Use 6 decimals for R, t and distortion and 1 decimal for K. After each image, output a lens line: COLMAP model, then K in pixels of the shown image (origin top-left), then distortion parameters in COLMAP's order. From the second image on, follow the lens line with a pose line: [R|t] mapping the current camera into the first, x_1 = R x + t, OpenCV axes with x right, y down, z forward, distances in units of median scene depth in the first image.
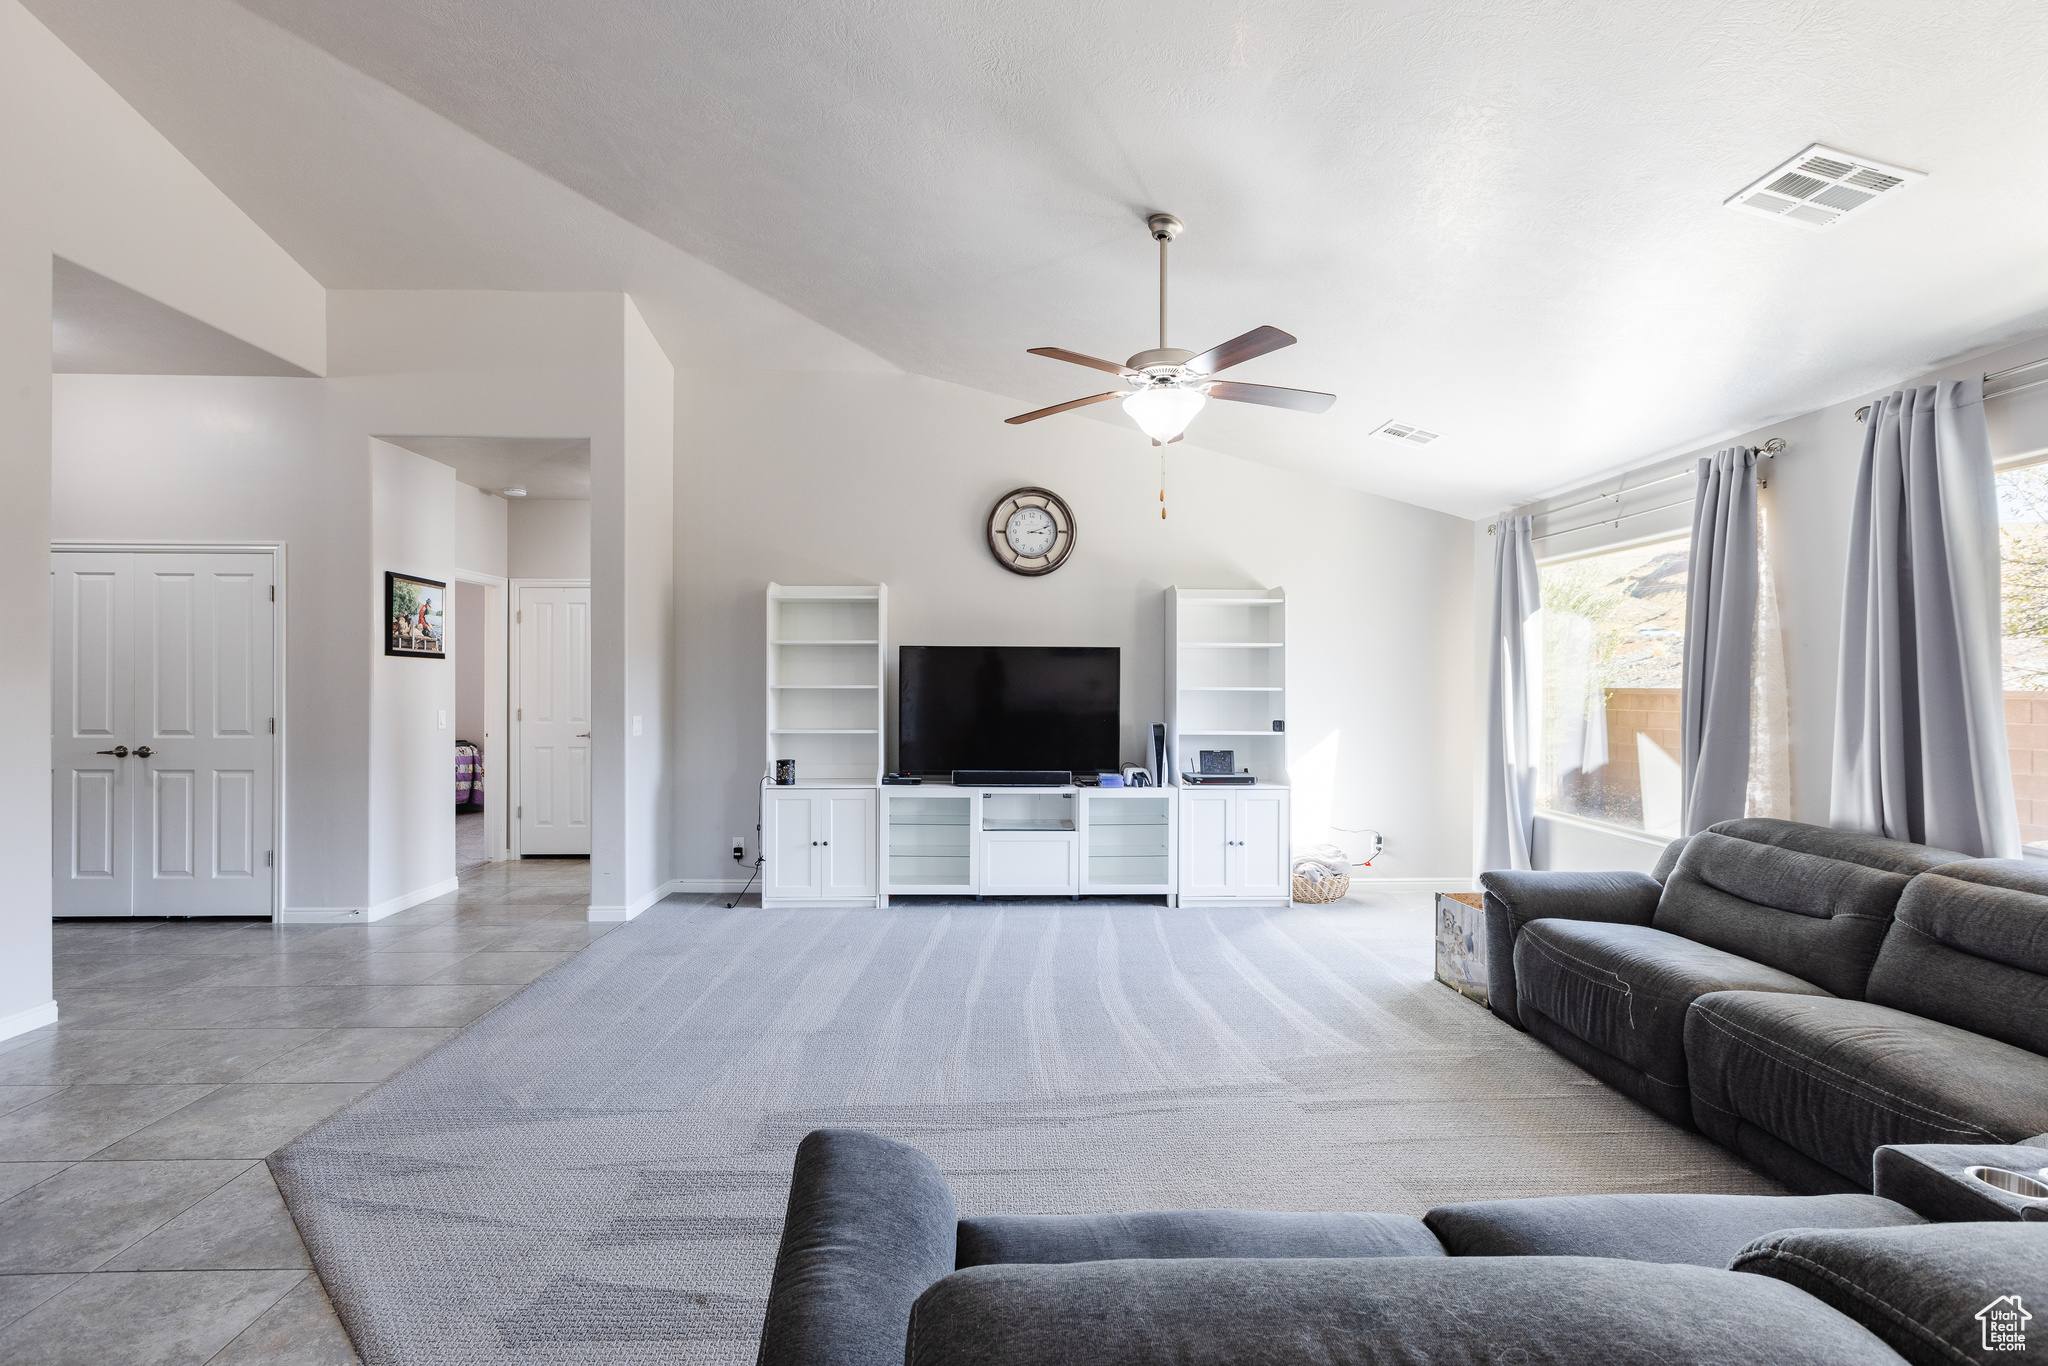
lens RADIAL K [[933.4, 0, 1022.7], [0, 933.4, 687.3], [0, 0, 1]] dist [0.001919, 0.000958]
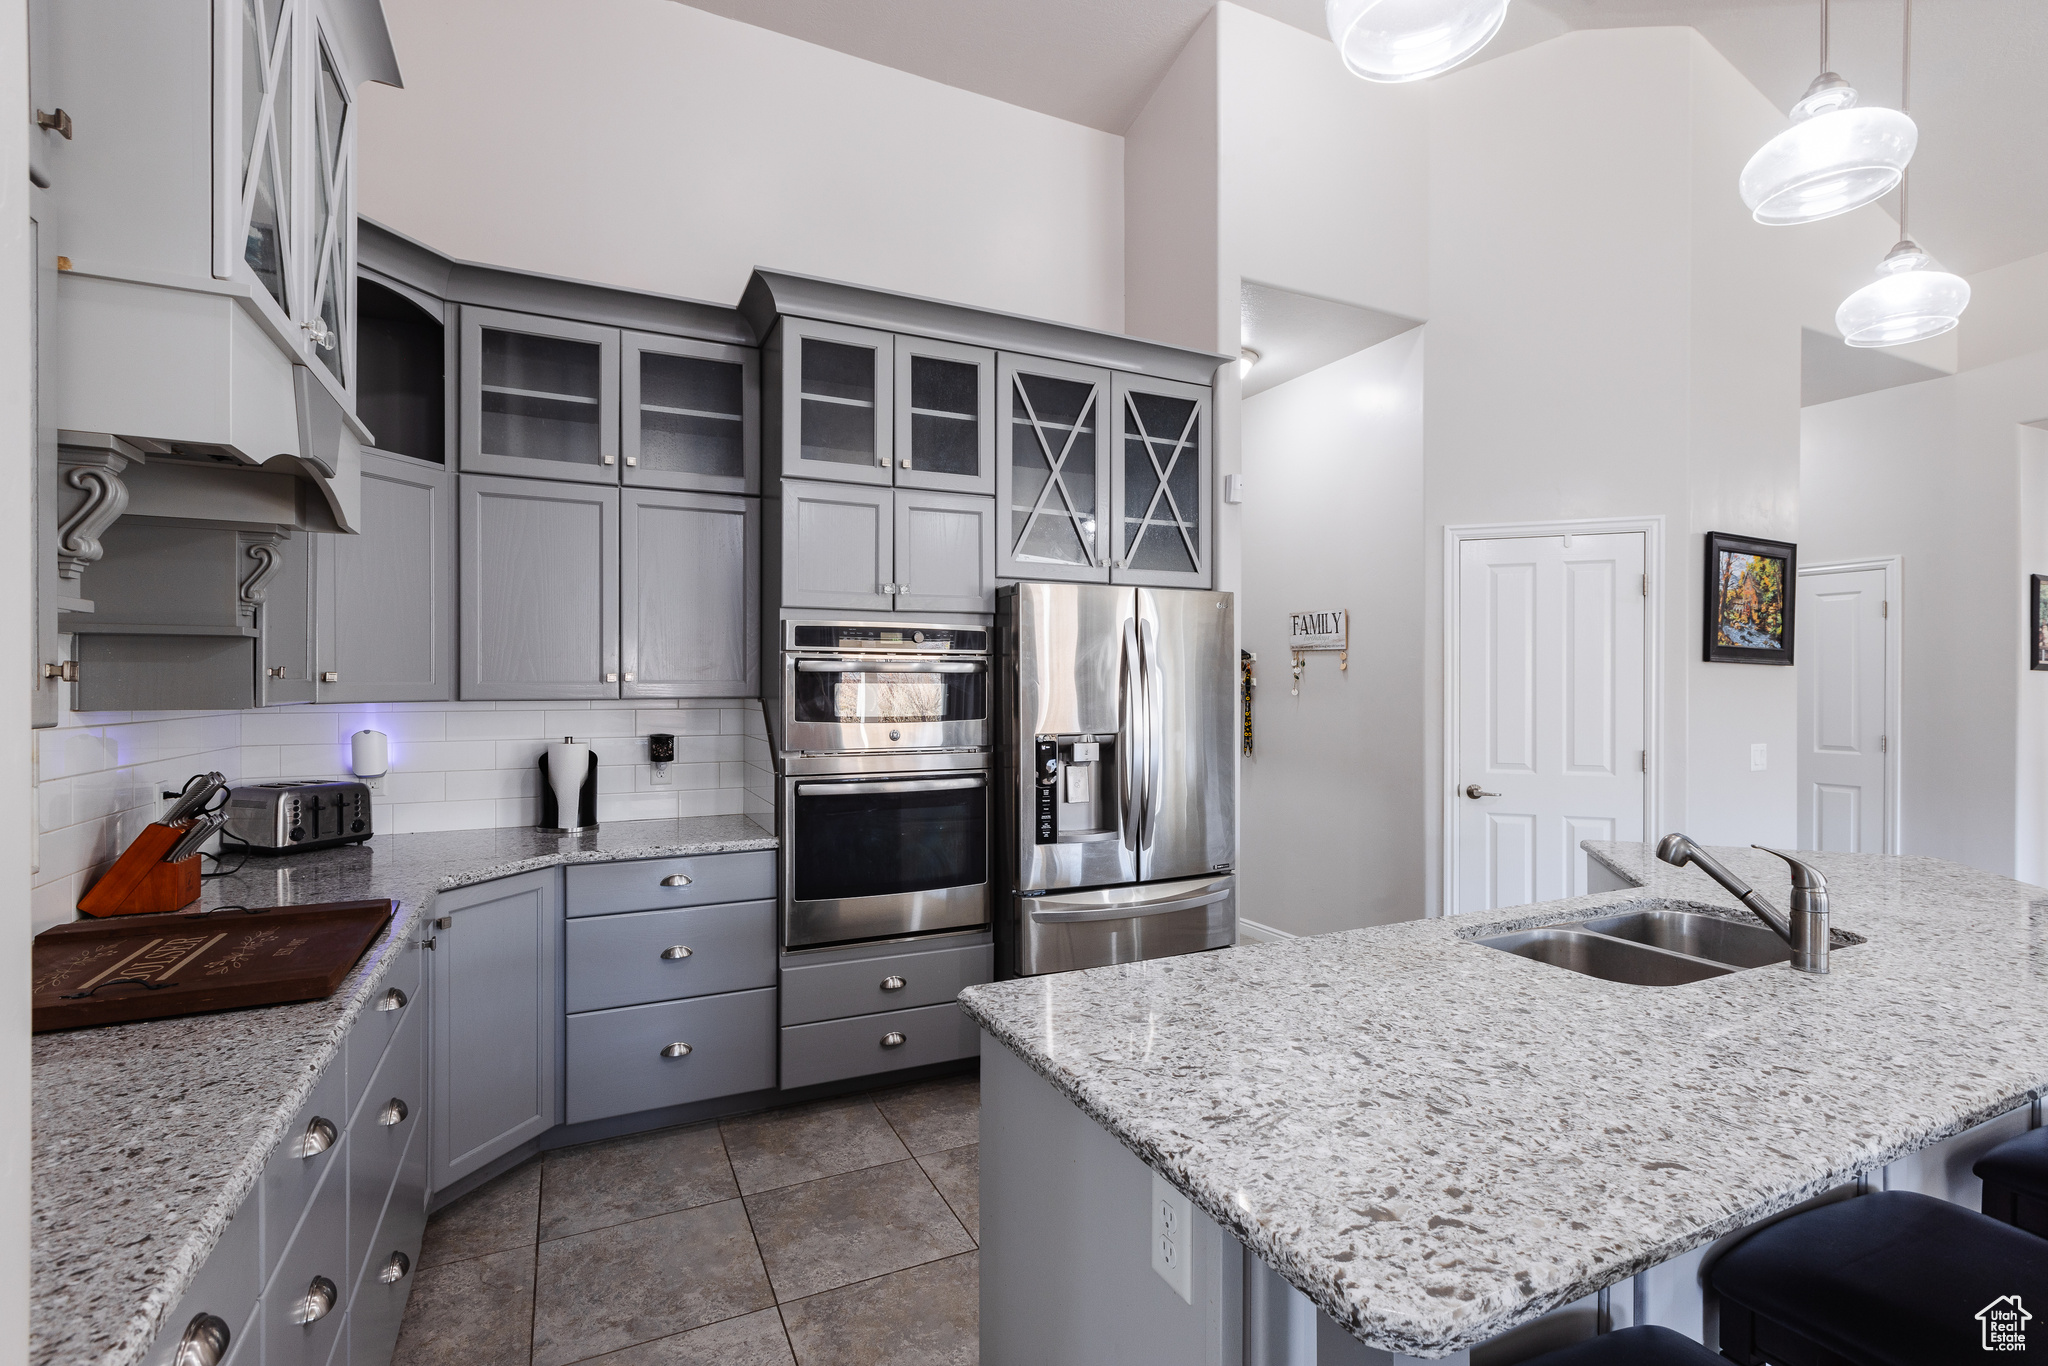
lens RADIAL K [[939.7, 0, 1020.7], [0, 939.7, 689.4], [0, 0, 1]] dist [0.001127, 0.000533]
pose [[0.403734, 0.002384, -0.914873, -0.243671], [-0.005663, 0.999984, 0.000107, -0.010152], [0.914859, 0.005138, 0.403741, -0.213303]]
